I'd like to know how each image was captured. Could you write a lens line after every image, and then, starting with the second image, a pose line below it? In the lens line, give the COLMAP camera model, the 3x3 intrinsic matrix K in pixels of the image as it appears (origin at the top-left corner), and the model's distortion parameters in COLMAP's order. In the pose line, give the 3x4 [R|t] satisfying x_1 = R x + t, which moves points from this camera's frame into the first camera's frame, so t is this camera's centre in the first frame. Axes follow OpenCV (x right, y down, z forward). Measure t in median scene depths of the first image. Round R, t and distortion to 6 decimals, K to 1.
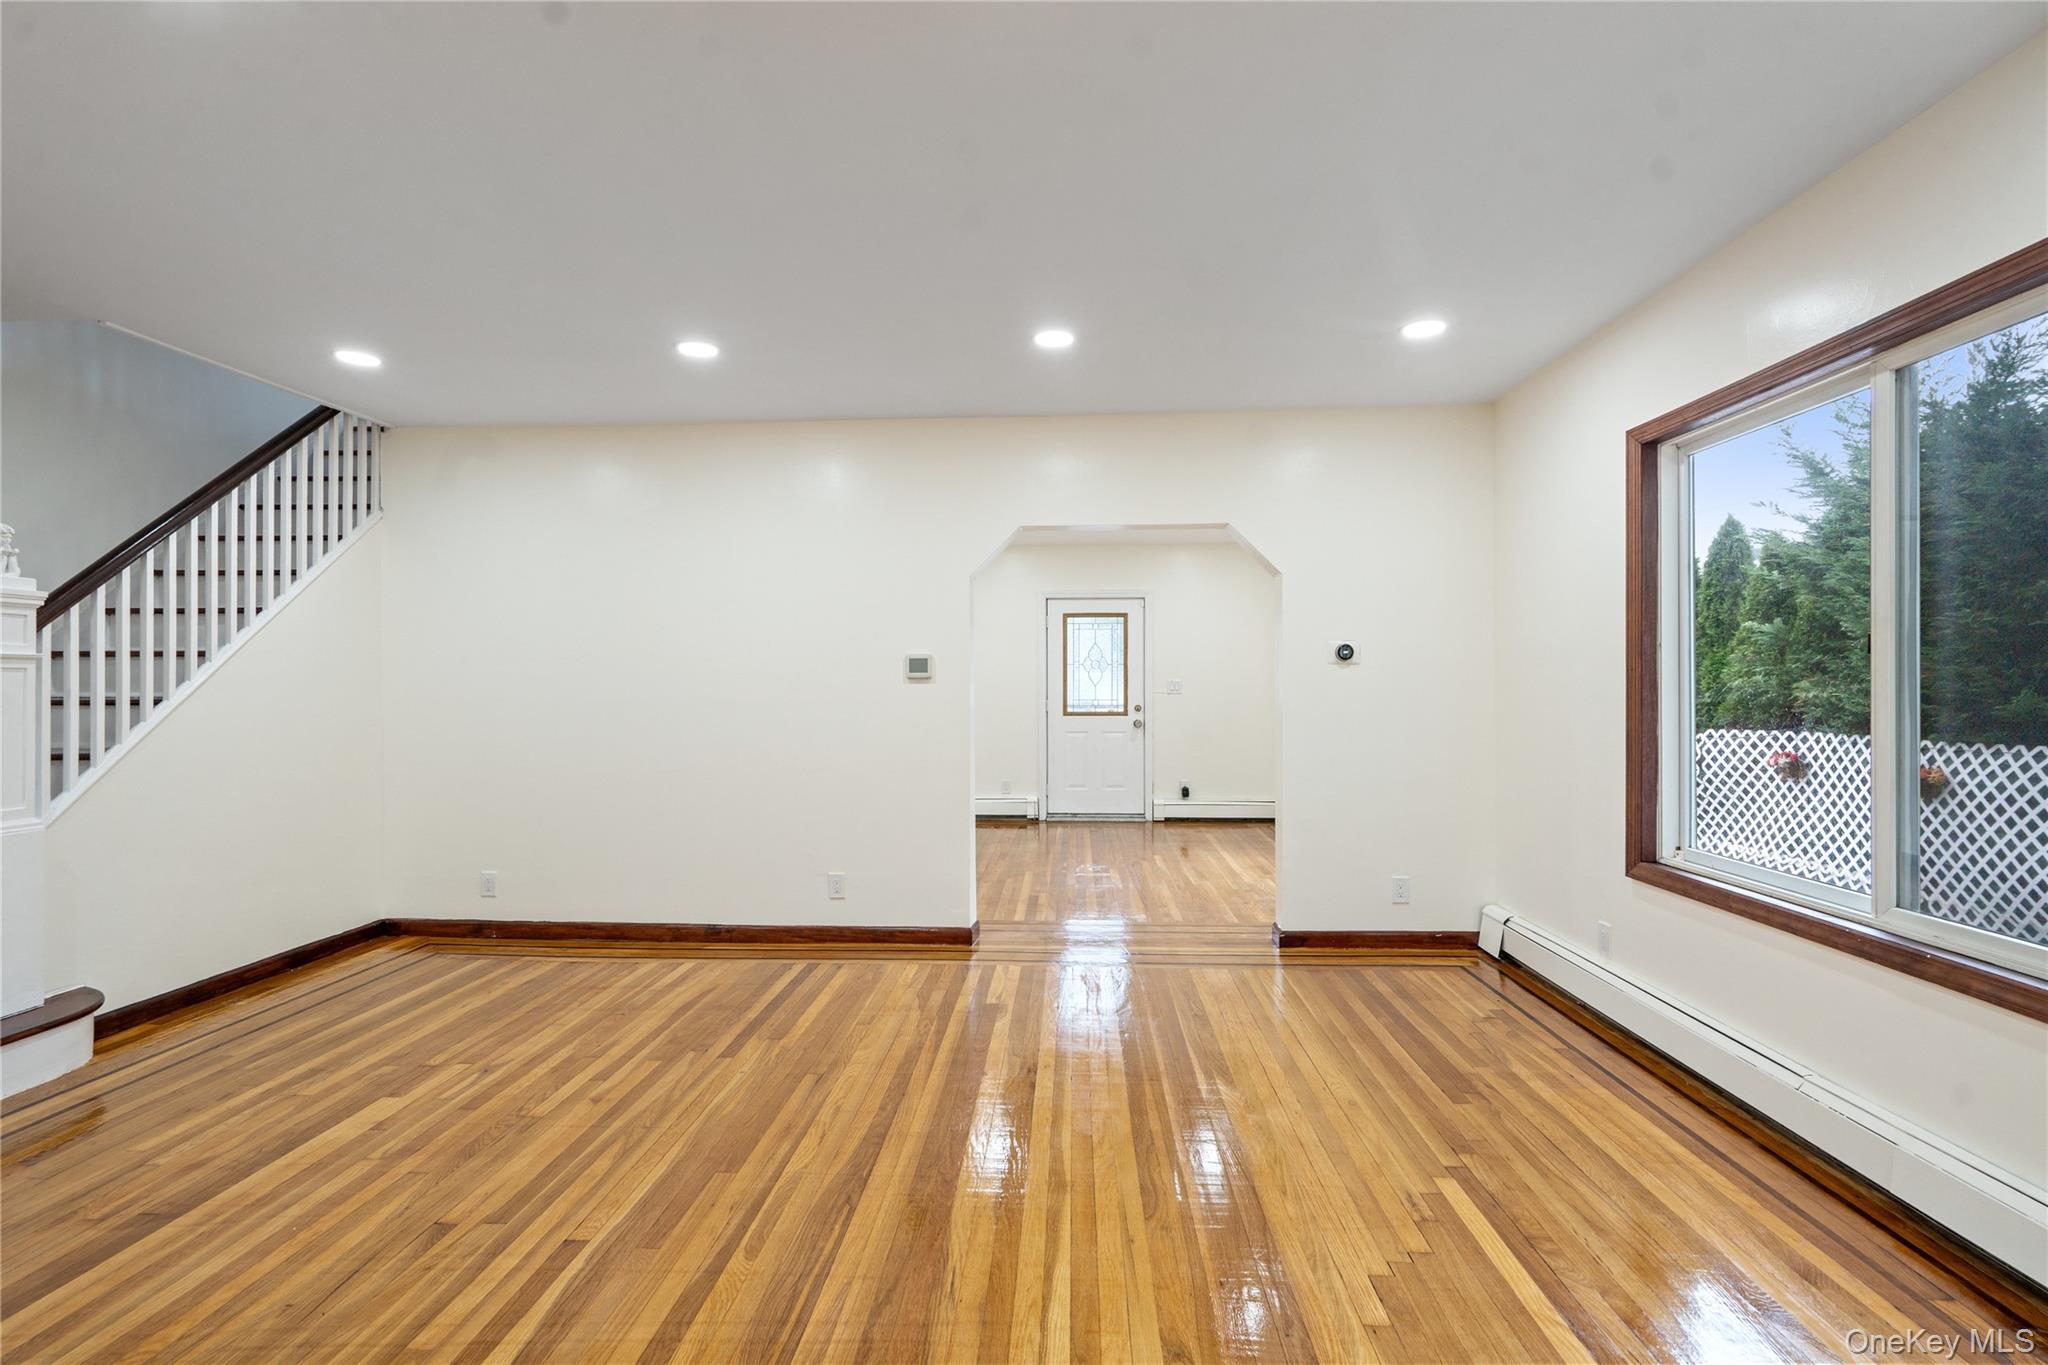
lens RADIAL K [[937.2, 0, 1032.4], [0, 937.2, 679.2], [0, 0, 1]] dist [-0.004690, 0.003933]
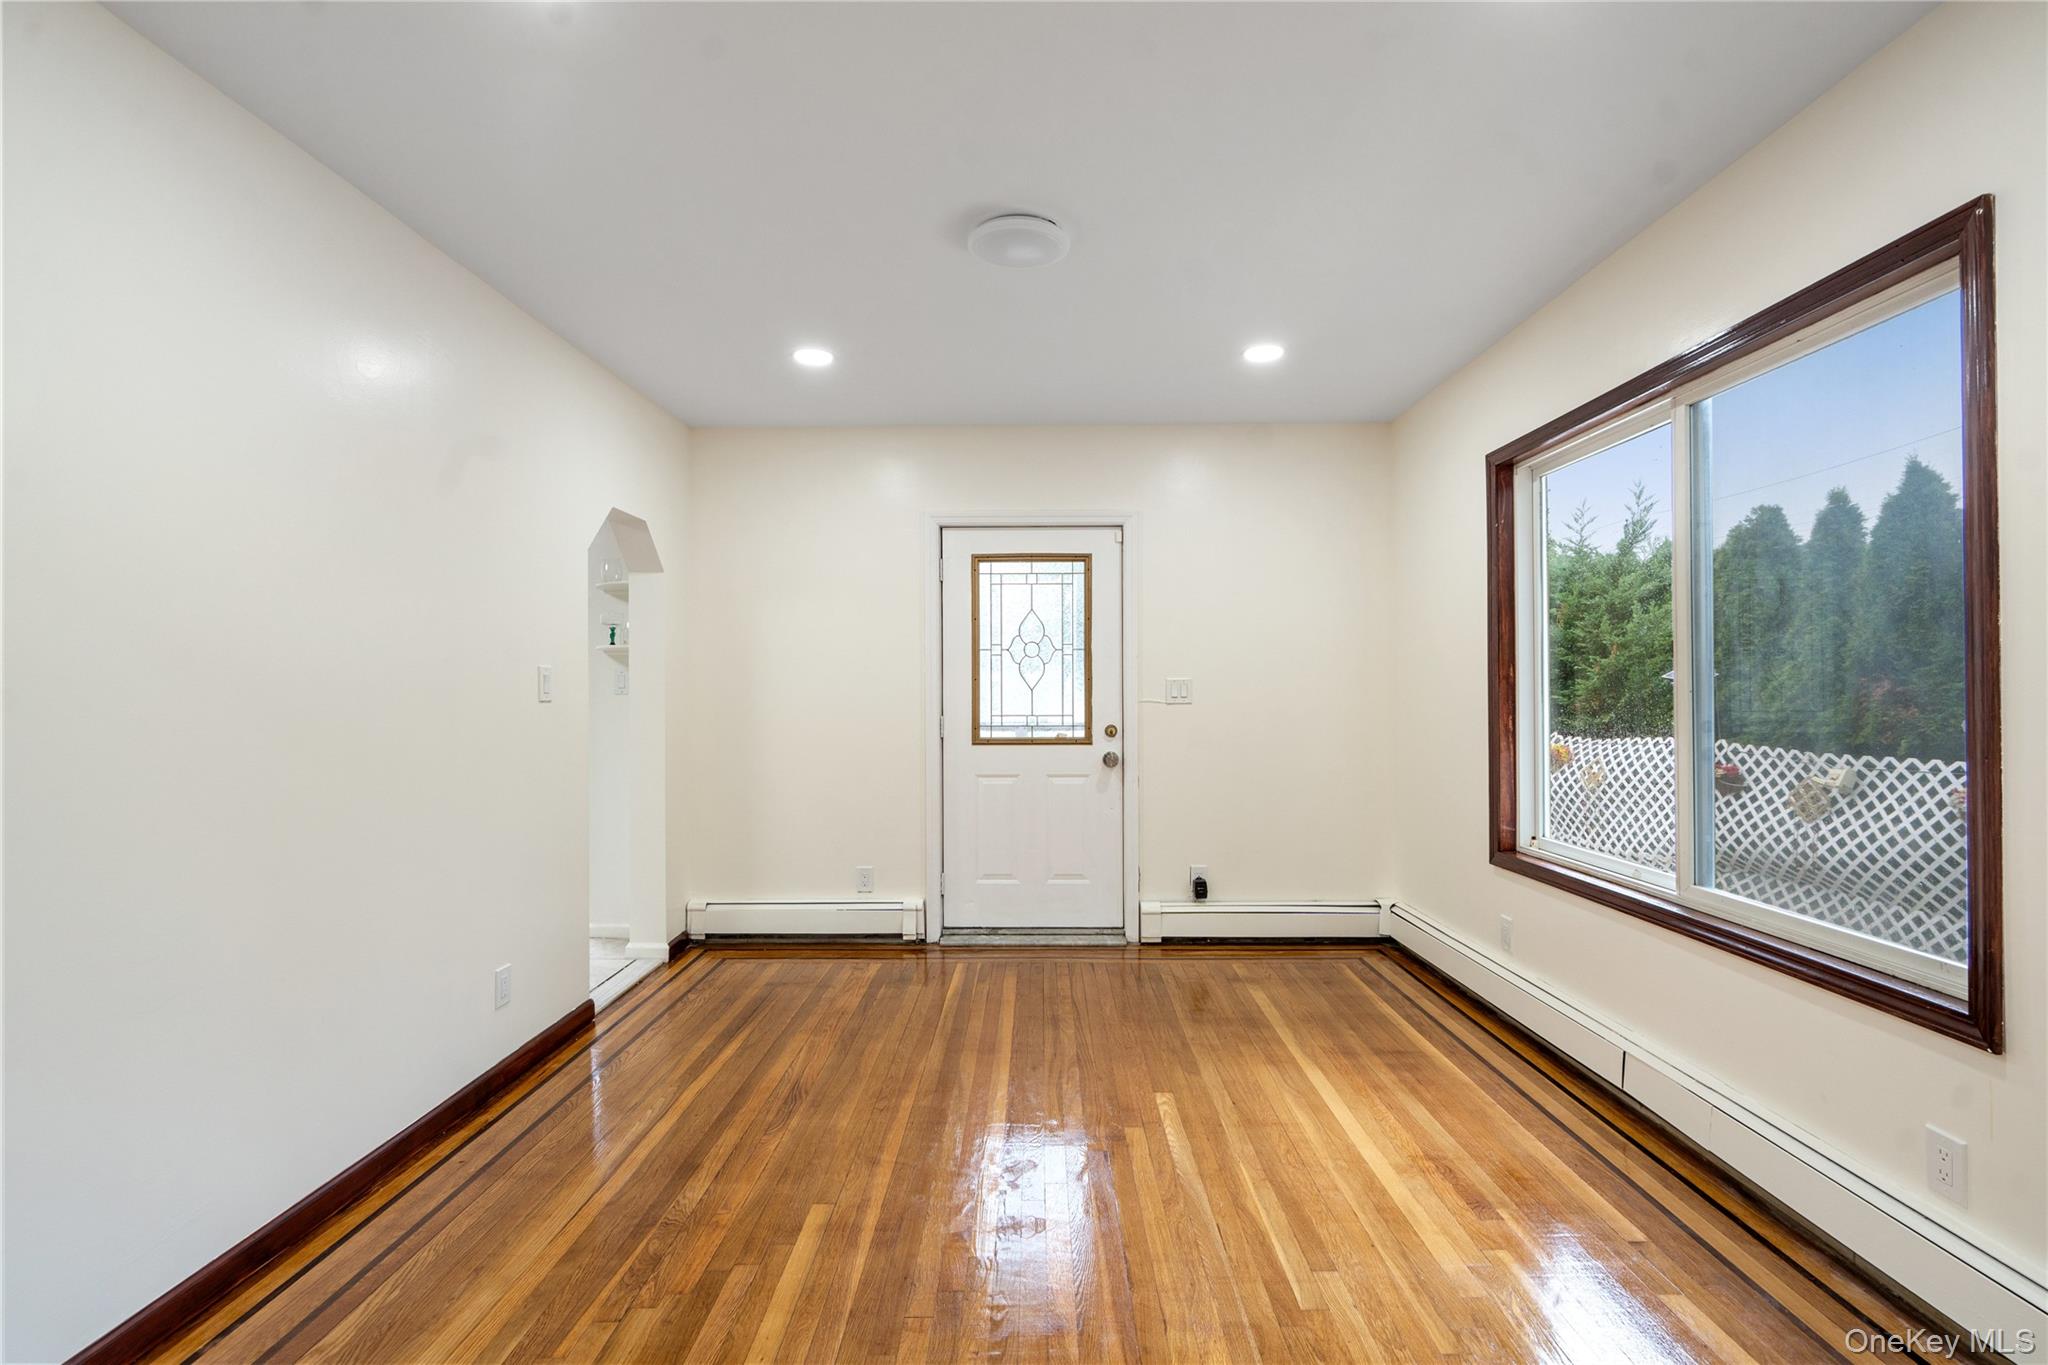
lens RADIAL K [[913.8, 0, 1026.9], [0, 913.8, 705.4], [0, 0, 1]] dist [0.001976, 0.000297]
pose [[0.999213, -0.001893, 0.039623, 0.107598], [0.001601, 0.999971, 0.007388, 0.030228], [-0.039636, -0.007318, 0.999187, 1.177261]]
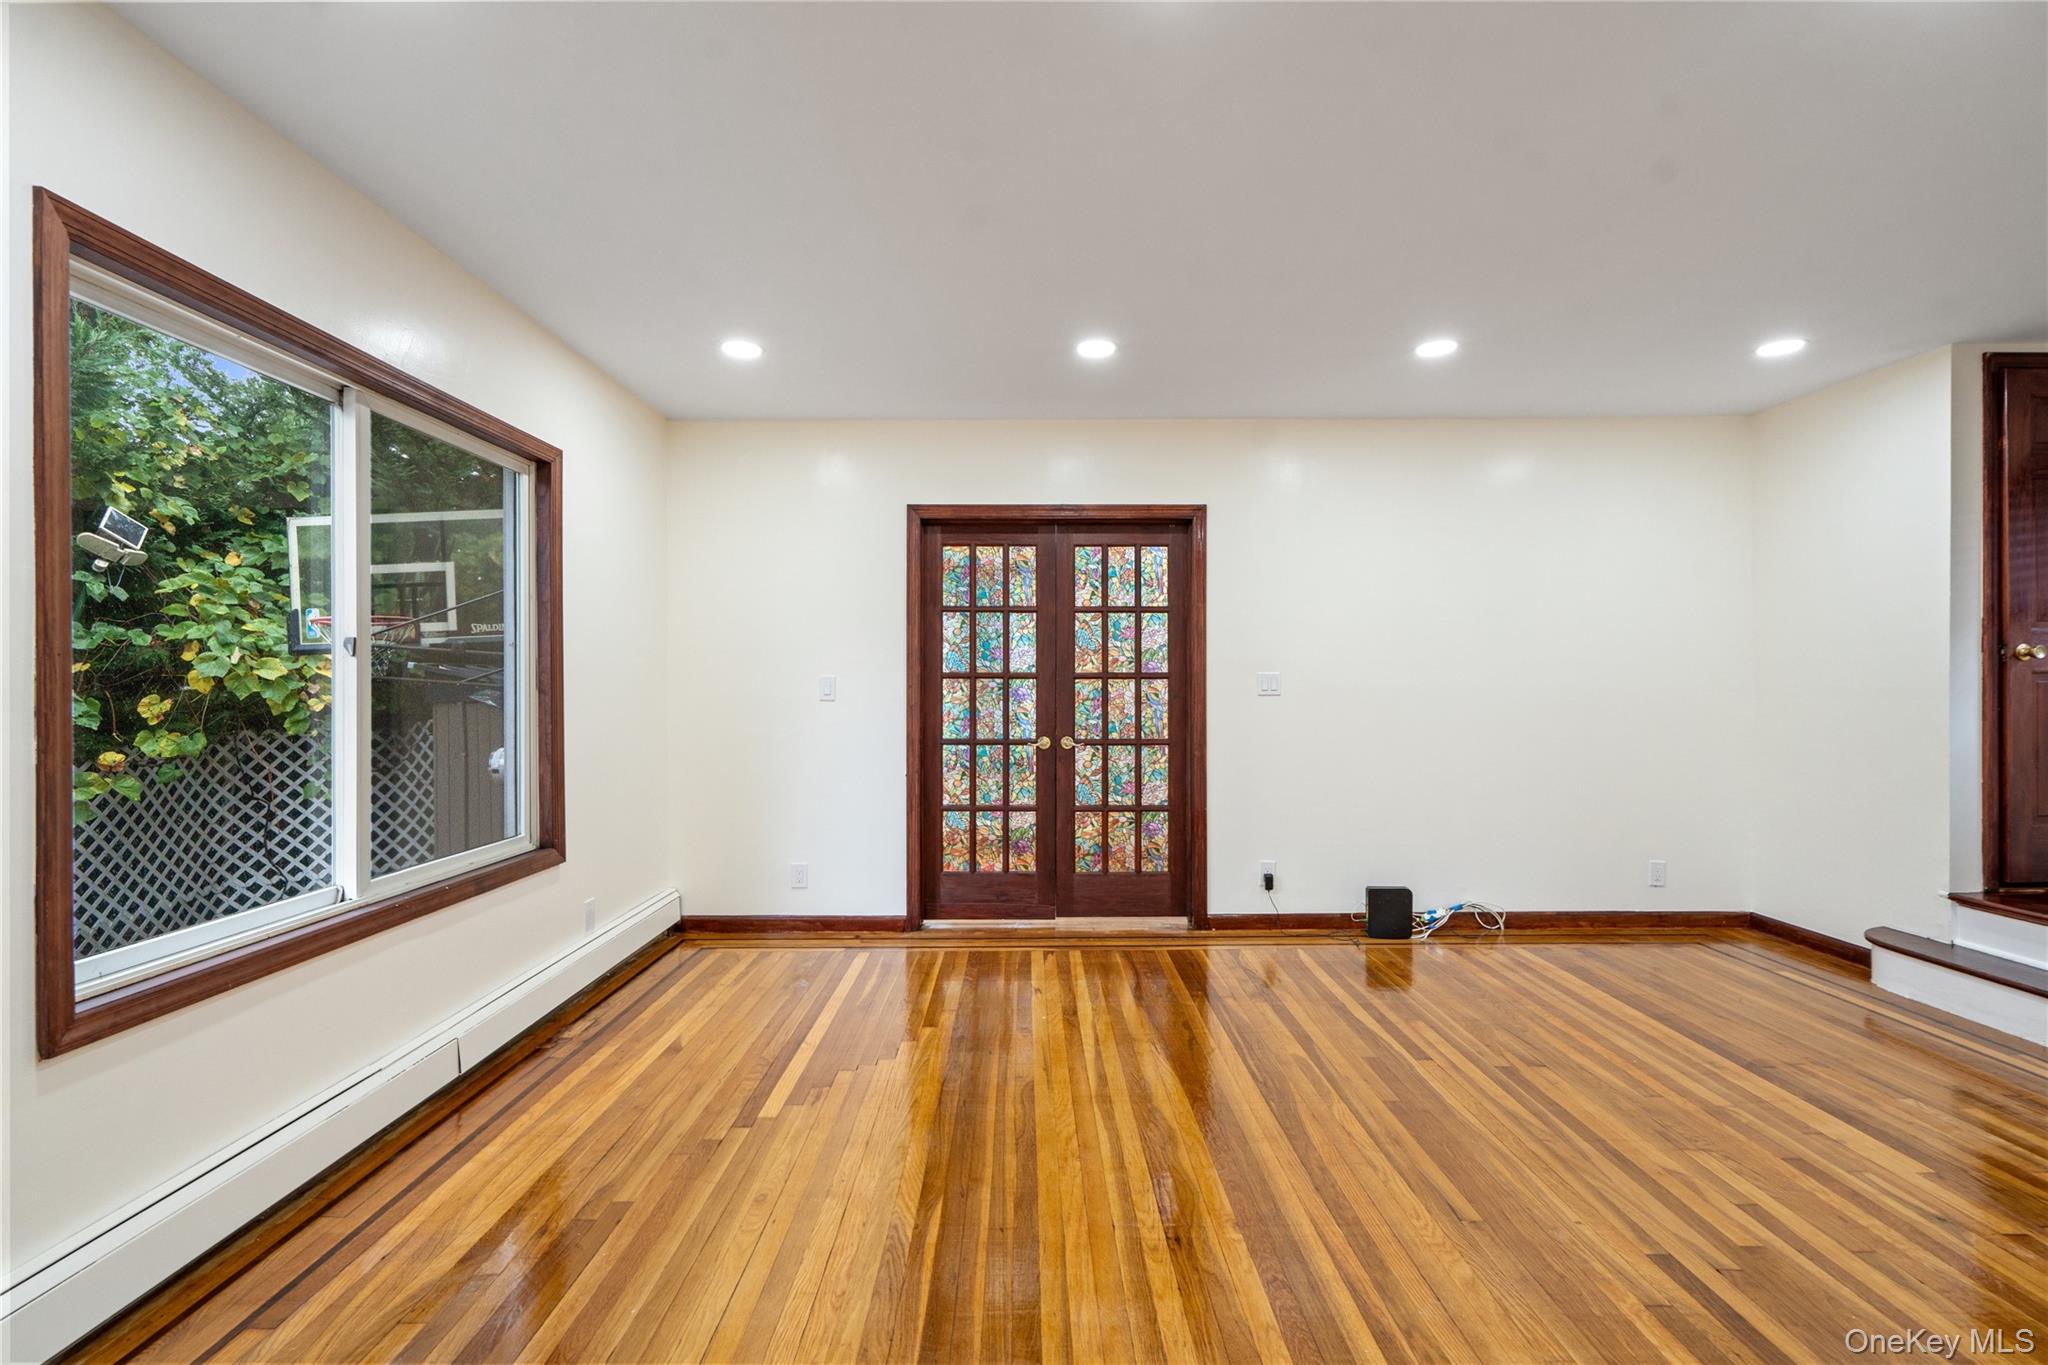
lens RADIAL K [[937.2, 0, 1025.7], [0, 937.2, 681.4], [0, 0, 1]] dist [-0.004690, 0.003933]
pose [[-0.998868, 0.006996, -0.047043, 0.117835], [0.007522, 0.999911, -0.011007, 0.013580], [0.046962, -0.011349, -0.998832, 1.450119]]
